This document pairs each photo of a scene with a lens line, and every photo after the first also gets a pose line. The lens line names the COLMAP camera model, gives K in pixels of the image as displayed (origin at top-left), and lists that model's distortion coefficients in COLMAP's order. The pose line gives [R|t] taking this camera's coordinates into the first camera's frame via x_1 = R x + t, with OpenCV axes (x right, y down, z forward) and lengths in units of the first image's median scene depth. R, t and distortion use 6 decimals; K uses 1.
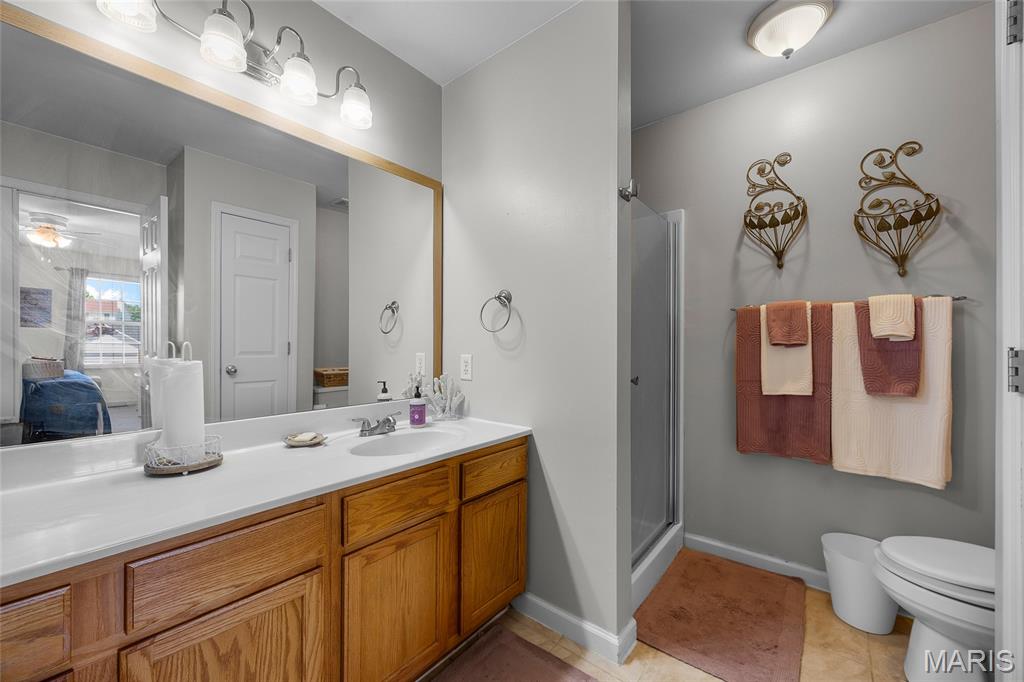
lens RADIAL K [[394.5, 0, 511.3], [0, 394.5, 345.9], [0, 0, 1]] dist [-0.001432, -0.000134]
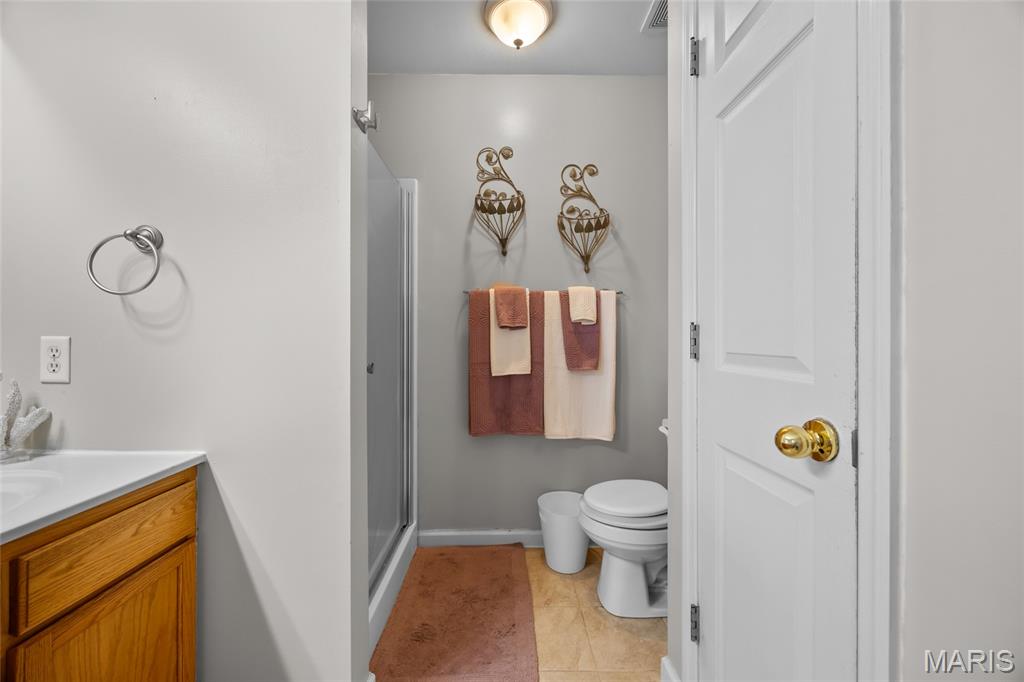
lens RADIAL K [[394.5, 0, 512.9], [0, 394.5, 339.4], [0, 0, 1]] dist [-0.001432, -0.000134]
pose [[0.765961, -0.003178, 0.642879, 0.023021], [-0.001781, 0.999973, 0.007065, 0.024223], [-0.642884, -0.006557, 0.765935, 0.203651]]
